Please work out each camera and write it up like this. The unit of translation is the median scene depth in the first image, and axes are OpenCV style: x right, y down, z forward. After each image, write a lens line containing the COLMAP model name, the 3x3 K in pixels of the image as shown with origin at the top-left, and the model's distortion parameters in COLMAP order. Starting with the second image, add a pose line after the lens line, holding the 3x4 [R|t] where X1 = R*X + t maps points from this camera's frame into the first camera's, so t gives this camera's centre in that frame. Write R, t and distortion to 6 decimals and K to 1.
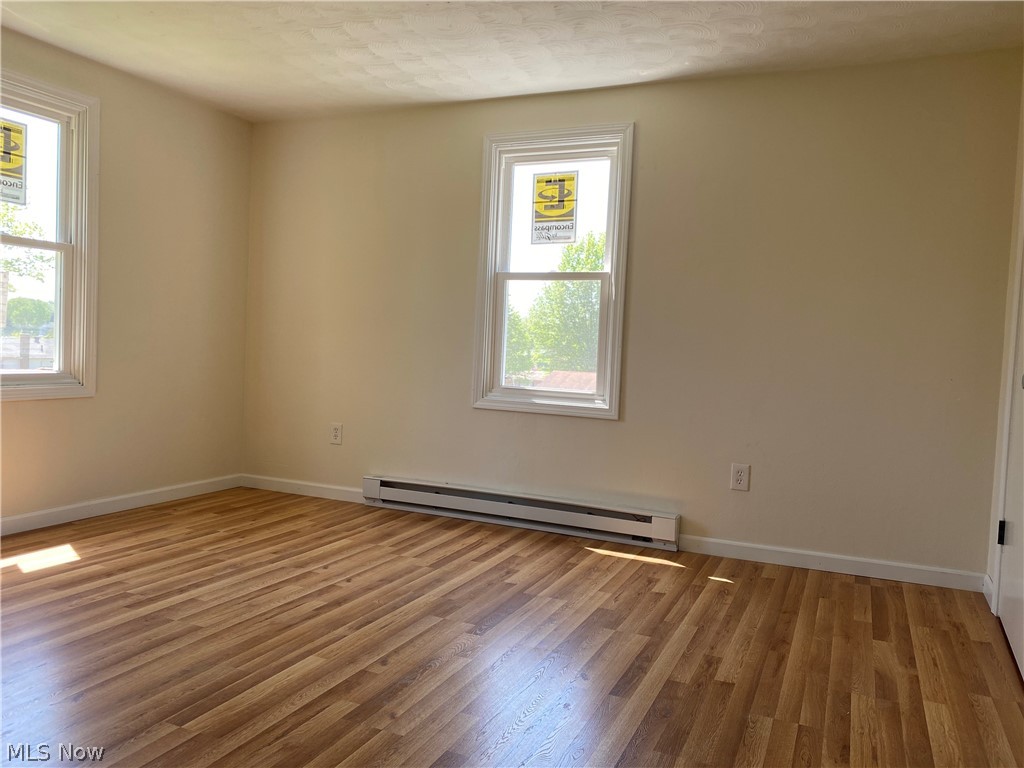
lens RADIAL K [[783.8, 0, 508.5], [0, 783.8, 382.0], [0, 0, 1]] dist [0.020279, -0.009218]
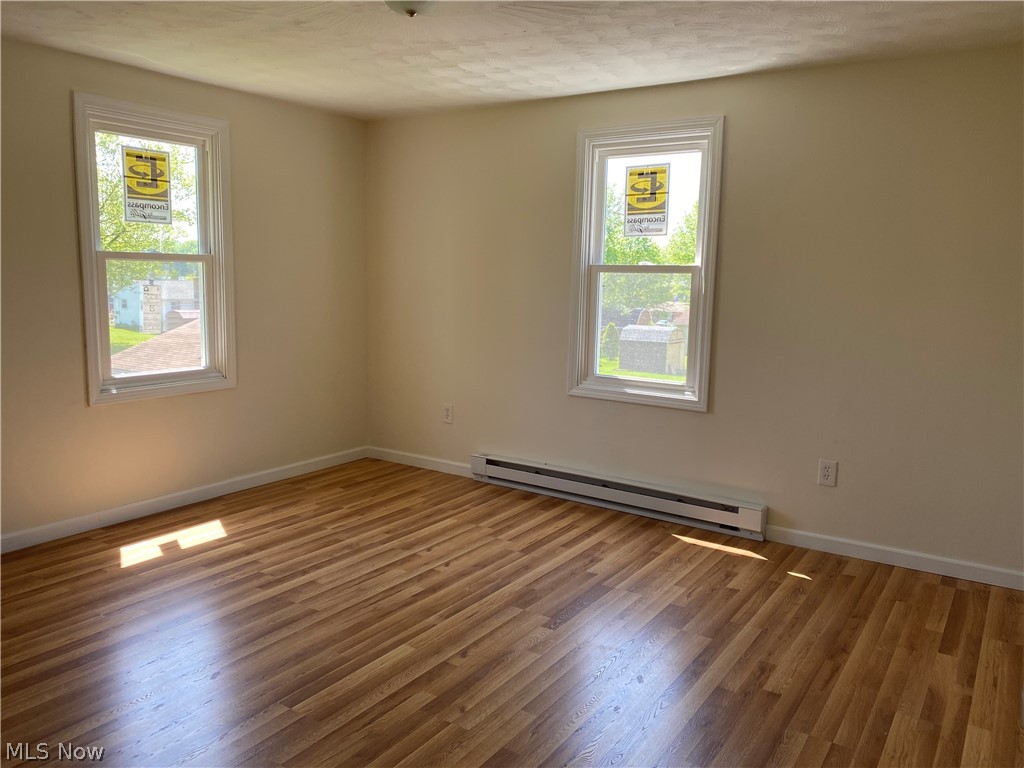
lens RADIAL K [[779.5, 0, 509.0], [0, 779.5, 382.7], [0, 0, 1]] dist [0.010360, -0.001522]
pose [[0.985052, -0.000353, -0.172258, 0.074788], [0.014634, 0.996554, 0.081642, -0.094715], [0.171635, -0.082943, 0.981663, -0.053036]]
